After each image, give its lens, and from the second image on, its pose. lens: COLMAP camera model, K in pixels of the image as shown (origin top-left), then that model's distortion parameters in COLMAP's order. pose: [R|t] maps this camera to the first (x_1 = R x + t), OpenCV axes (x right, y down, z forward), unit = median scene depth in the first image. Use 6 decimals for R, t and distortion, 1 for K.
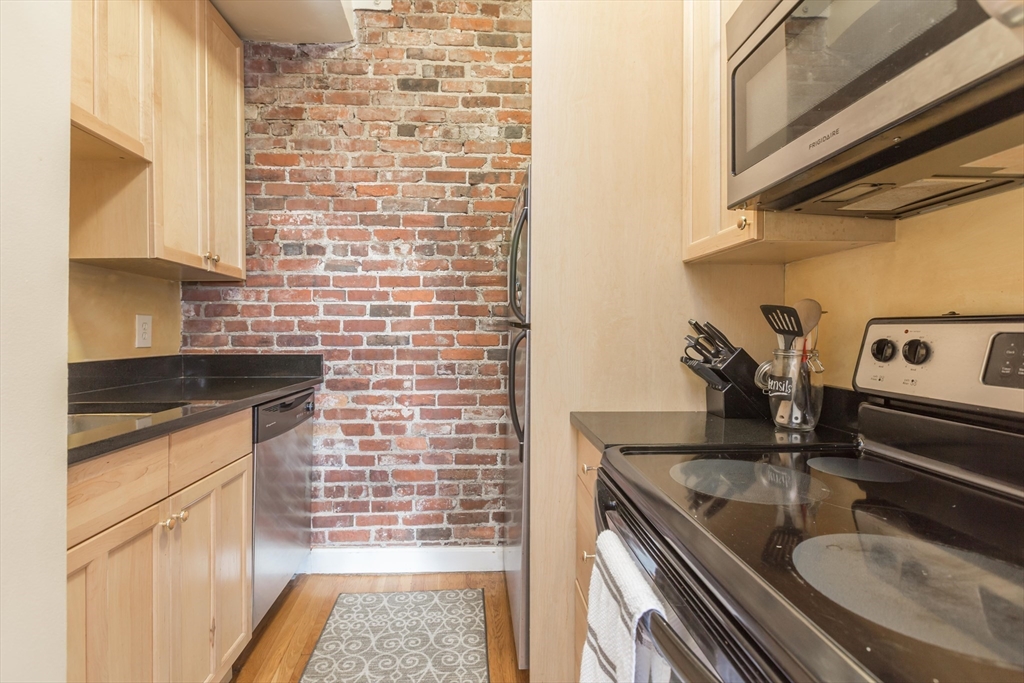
lens RADIAL K [[483.5, 0, 511.6], [0, 483.5, 334.4], [0, 0, 1]] dist [-0.004404, -0.000781]
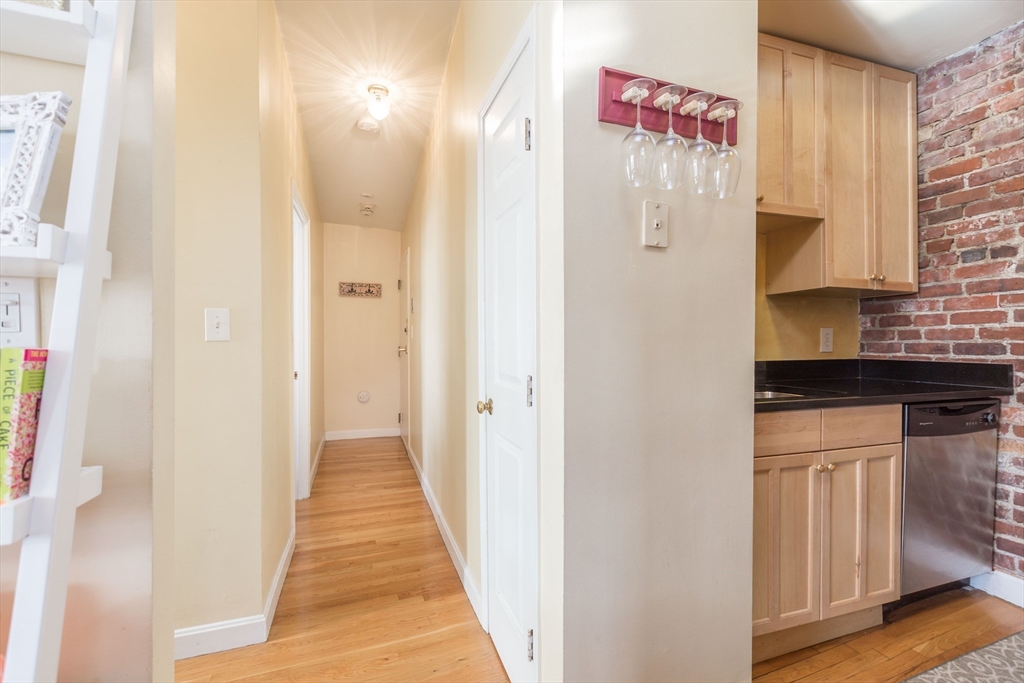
lens RADIAL K [[464.3, 0, 514.9], [0, 464.3, 344.7], [0, 0, 1]] dist [0.003637, -0.000320]
pose [[0.271345, 0.007784, -0.962451, 0.206556], [0.000516, 0.999966, 0.008233, -0.003685], [0.962482, -0.002730, 0.271332, -0.151090]]
